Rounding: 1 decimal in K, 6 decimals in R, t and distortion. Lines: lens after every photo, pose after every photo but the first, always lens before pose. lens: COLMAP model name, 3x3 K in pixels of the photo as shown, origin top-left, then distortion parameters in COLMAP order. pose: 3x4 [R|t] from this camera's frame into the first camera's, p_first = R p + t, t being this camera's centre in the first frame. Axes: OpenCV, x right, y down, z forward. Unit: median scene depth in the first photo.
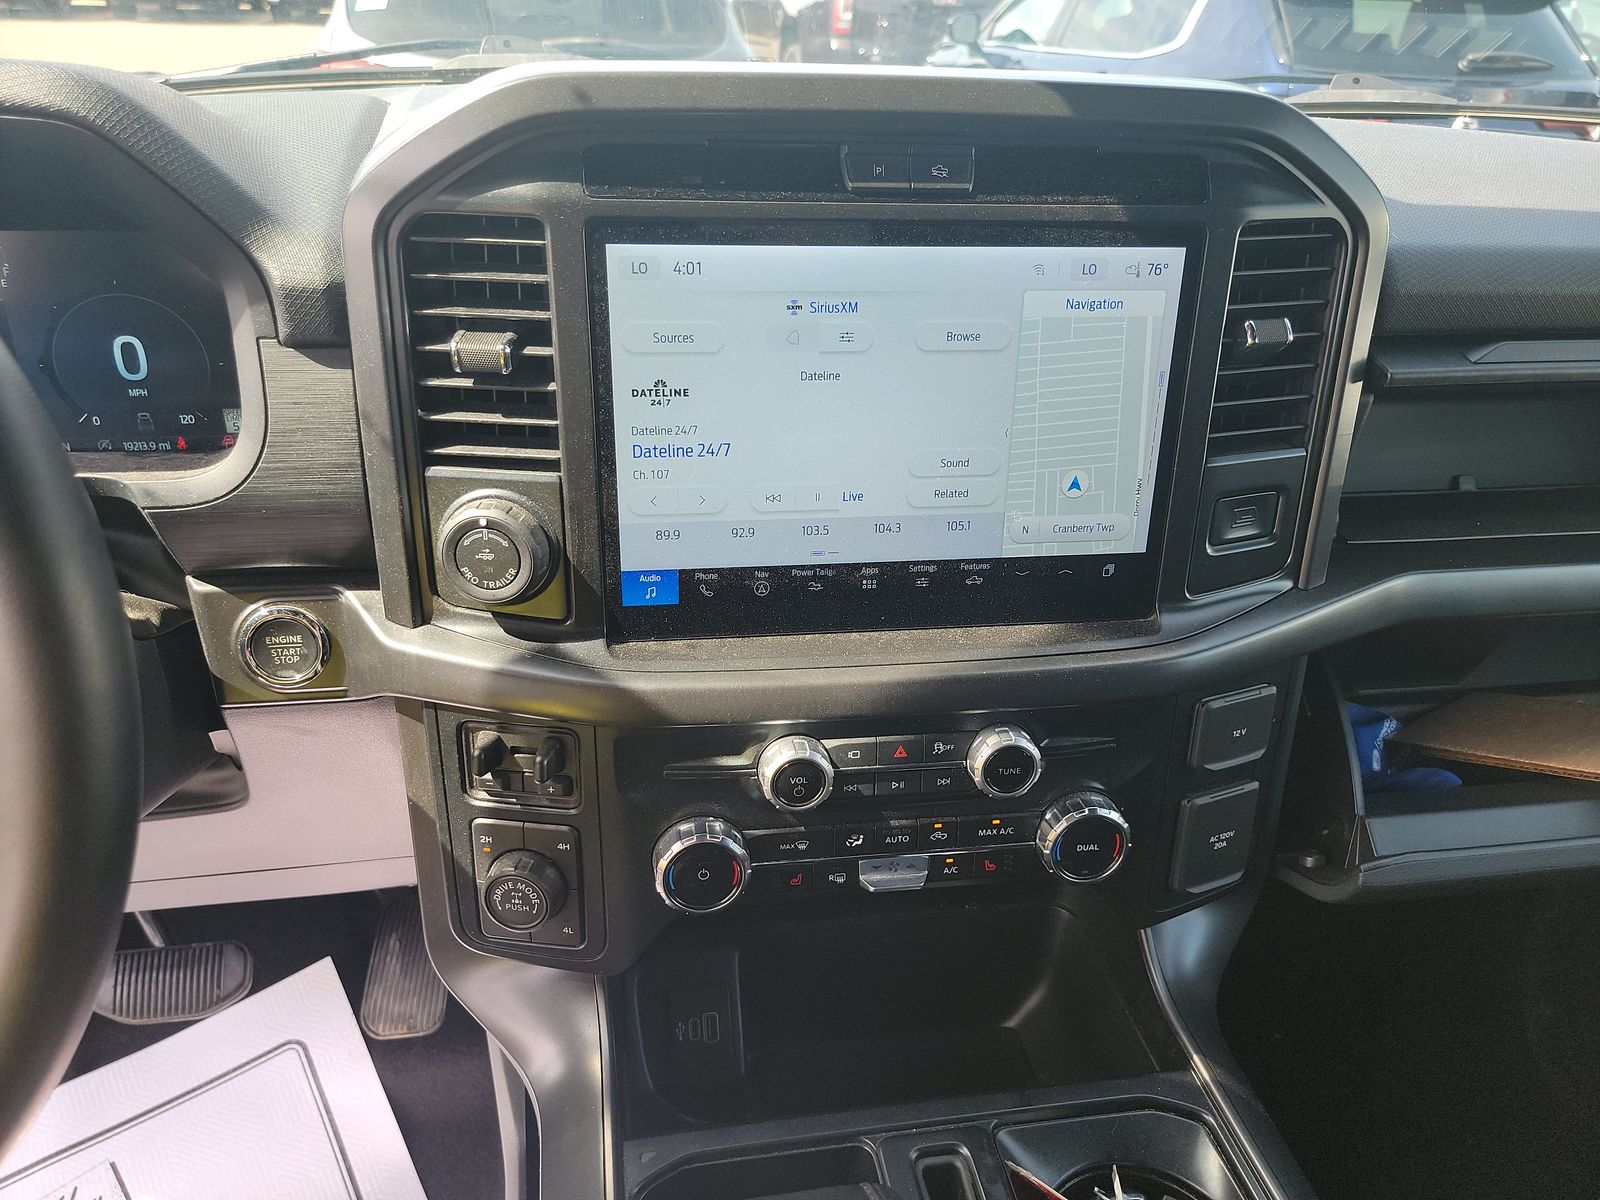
lens RADIAL K [[1059.1, 0, 787.0], [0, 1059.1, 604.1], [0, 0, 1]] dist [0.033053, -0.014631]
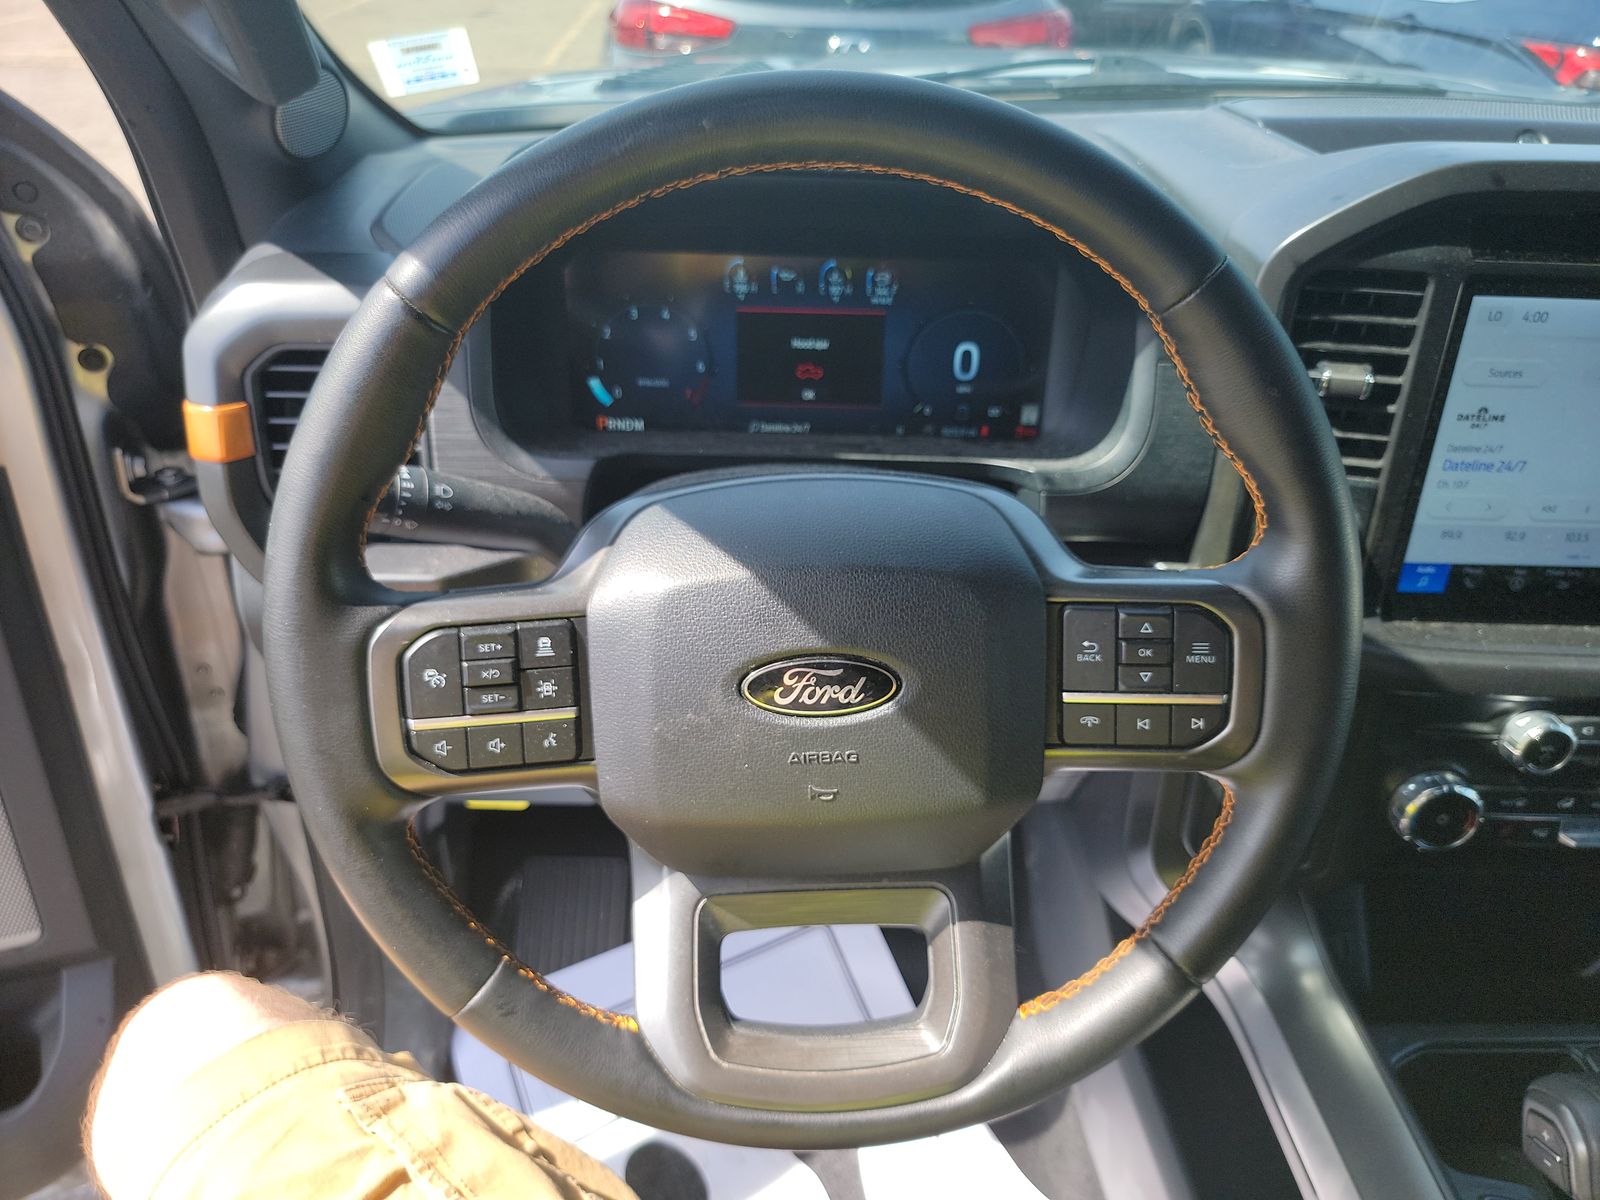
lens RADIAL K [[1059.1, 0, 810.4], [0, 1059.1, 587.9], [0, 0, 1]] dist [0.033053, -0.014631]
pose [[0.992441, 0.069269, -0.101301, -0.695278], [-0.065244, 0.996963, 0.042527, -0.009711], [0.103939, -0.035596, 0.993946, -0.269453]]
